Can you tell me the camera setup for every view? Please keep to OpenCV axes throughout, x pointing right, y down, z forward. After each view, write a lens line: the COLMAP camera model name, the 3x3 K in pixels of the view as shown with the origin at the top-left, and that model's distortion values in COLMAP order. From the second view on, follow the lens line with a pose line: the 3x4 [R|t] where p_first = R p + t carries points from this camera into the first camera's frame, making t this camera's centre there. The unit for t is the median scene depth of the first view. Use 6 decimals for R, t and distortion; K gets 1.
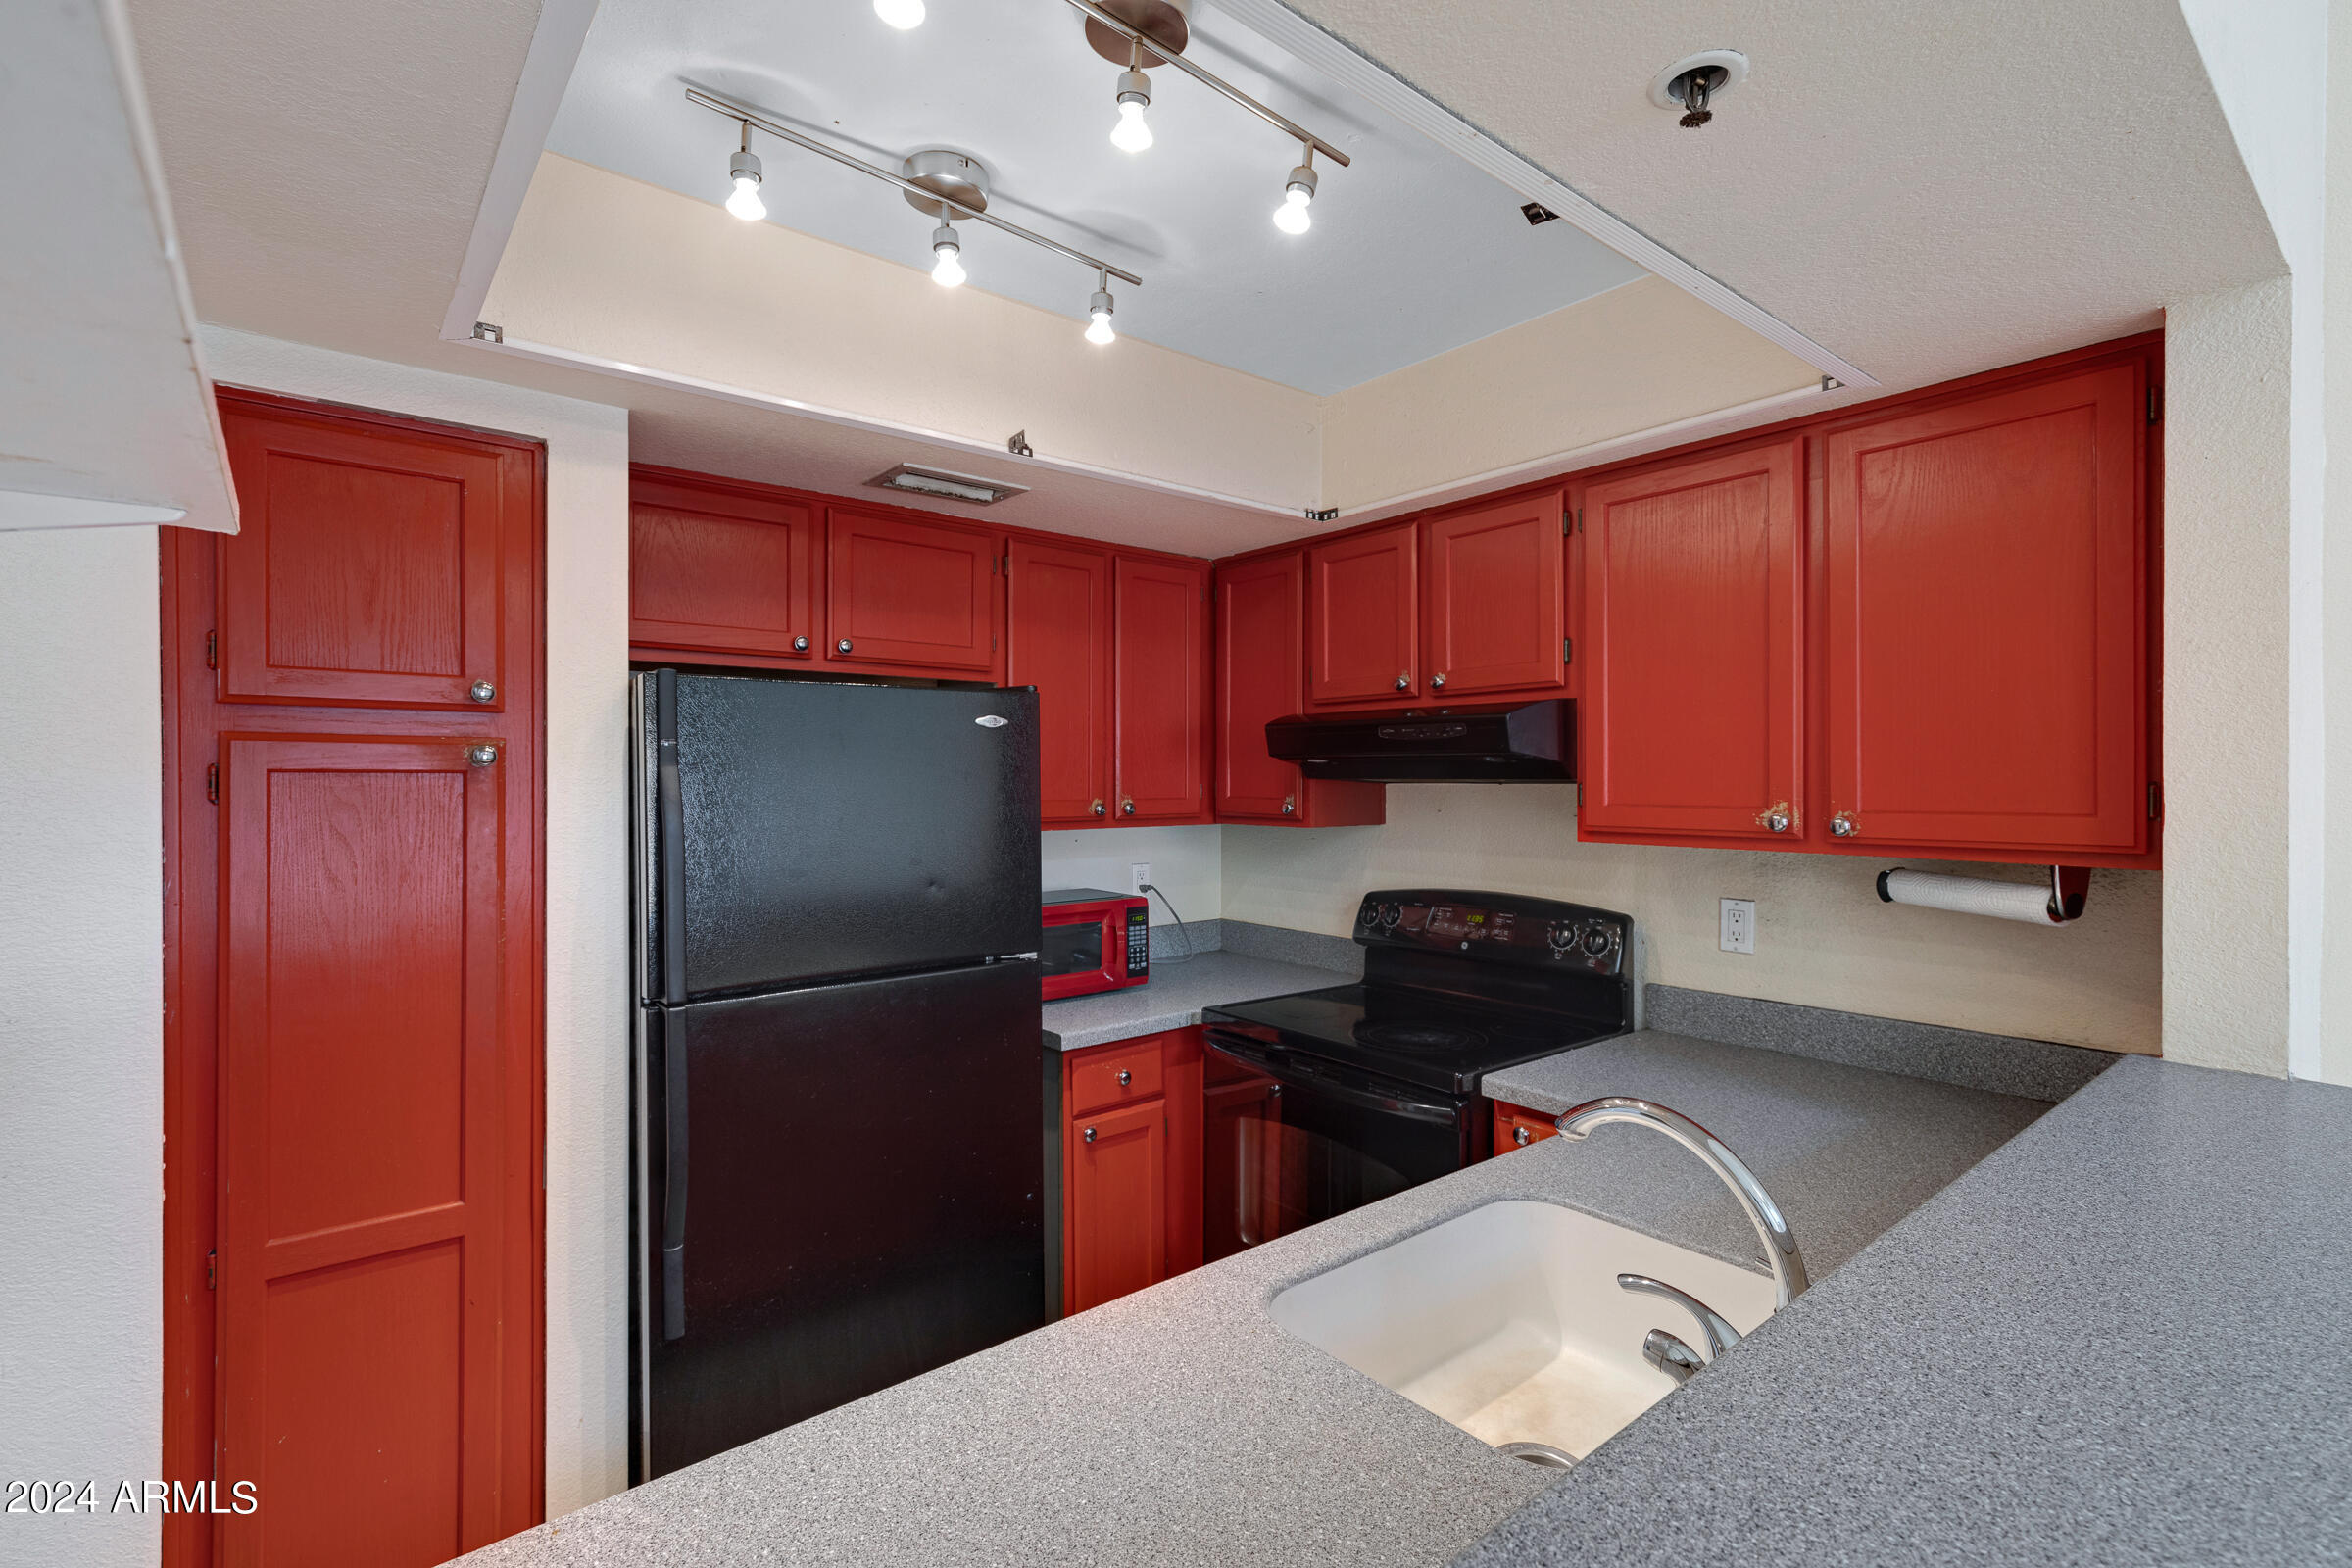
lens RADIAL K [[1079.7, 0, 1206.4], [0, 1079.7, 789.5], [0, 0, 1]] dist [0.016490, 0.002435]
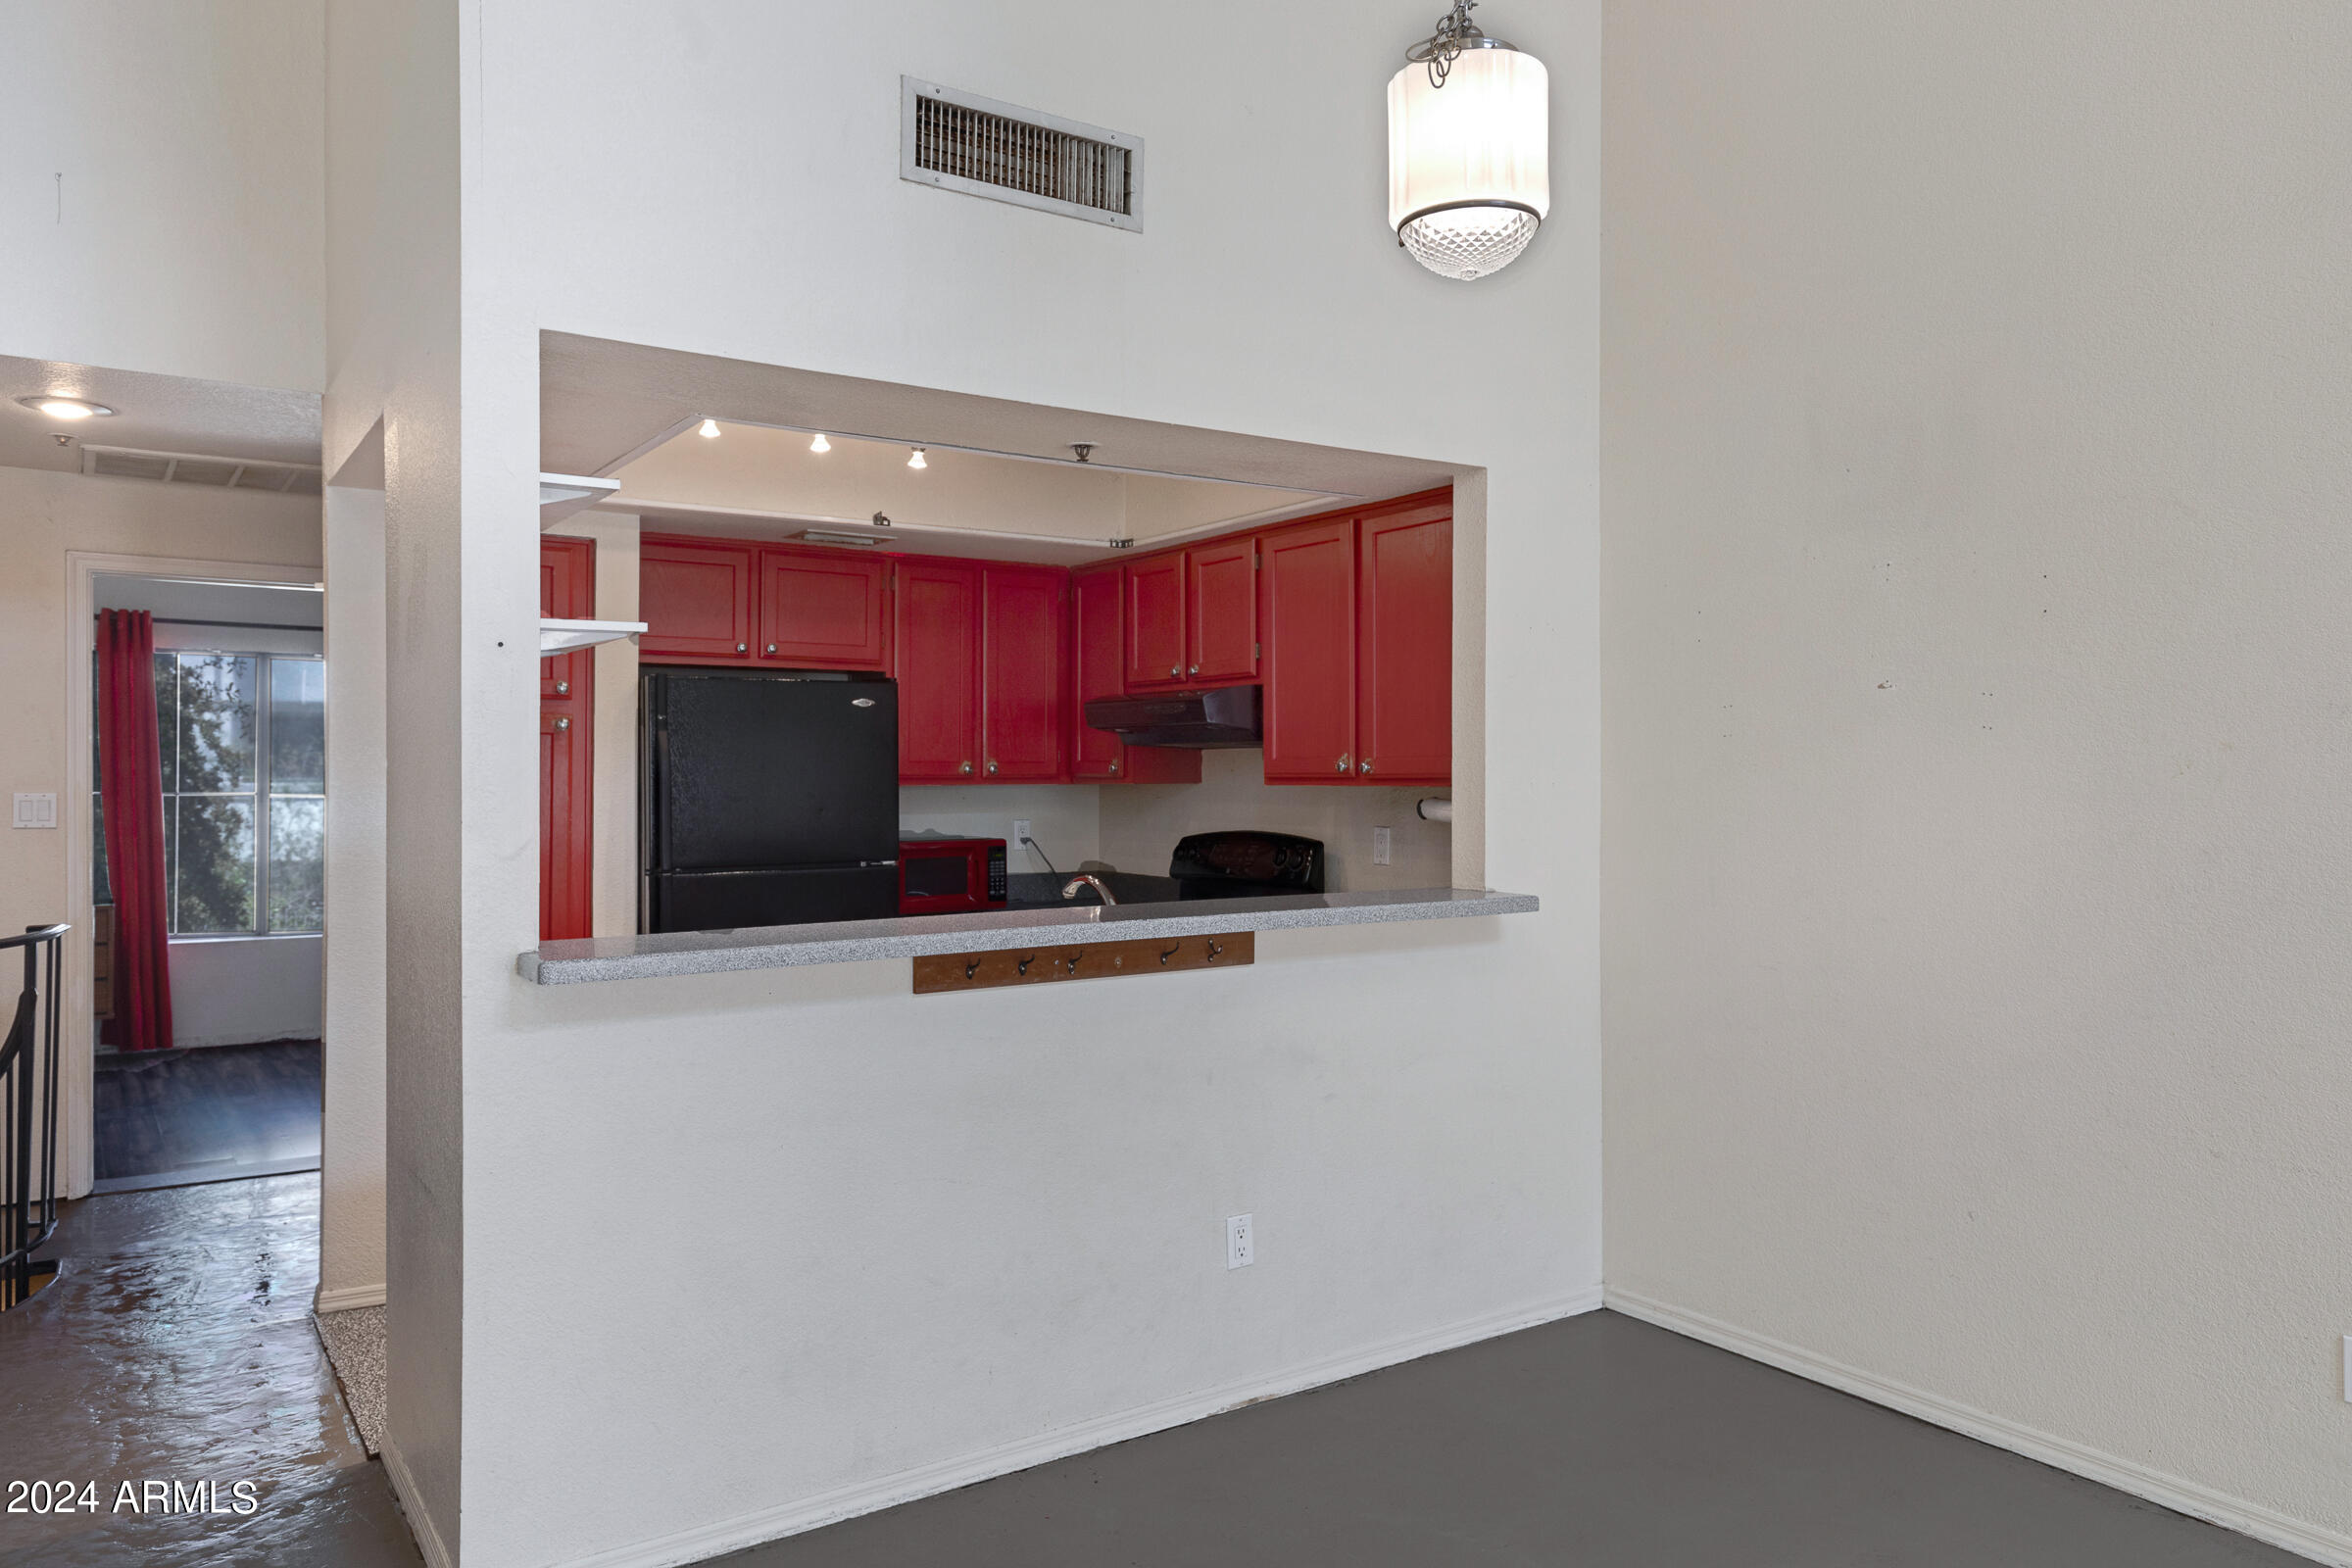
lens RADIAL K [[1658.2, 0, 1154.8], [0, 1658.2, 783.3], [0, 0, 1]] dist [0.030105, 0.009409]
pose [[0.991521, 0.002470, -0.129923, 0.481887], [-0.003137, 0.999983, -0.004929, 0.056548], [0.129909, 0.005295, 0.991512, -1.178107]]
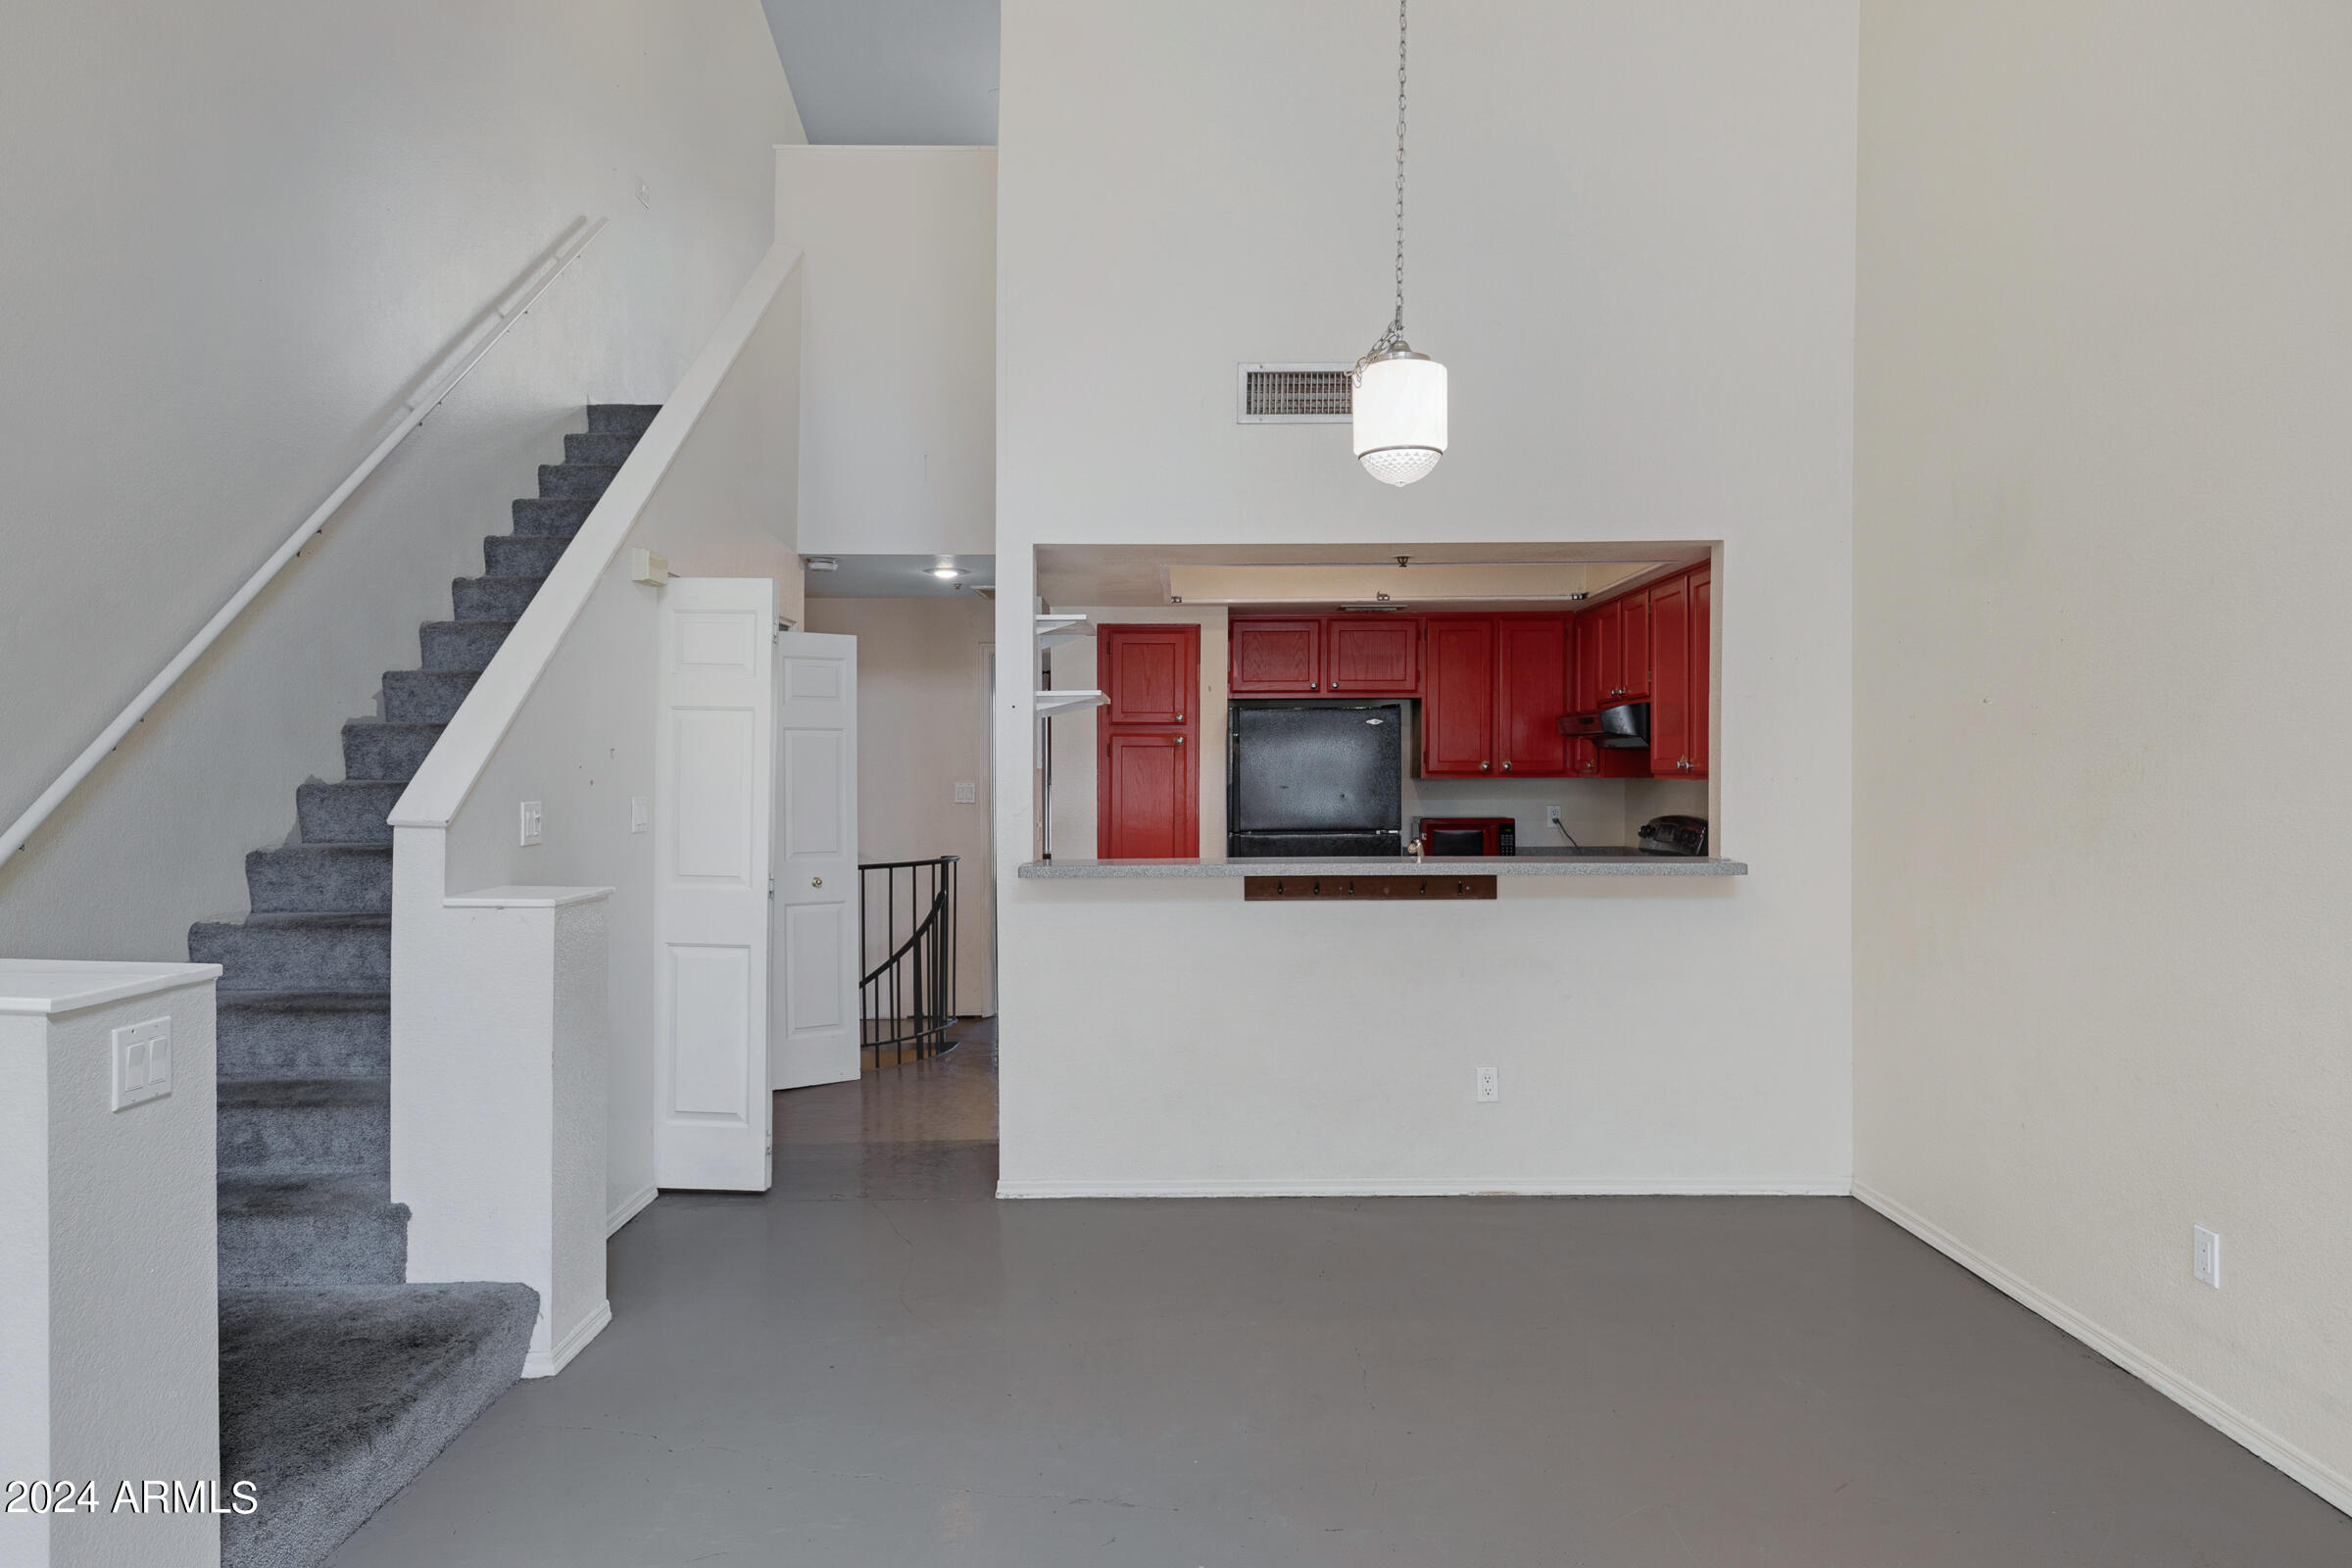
lens RADIAL K [[1658.2, 0, 1186.2], [0, 1658.2, 781.5], [0, 0, 1]] dist [0.030105, 0.009409]
pose [[0.732081, 0.006447, -0.681187, 1.773586], [-0.008201, 0.999966, 0.000650, 0.056456], [0.681169, 0.005110, 0.732109, -1.662394]]
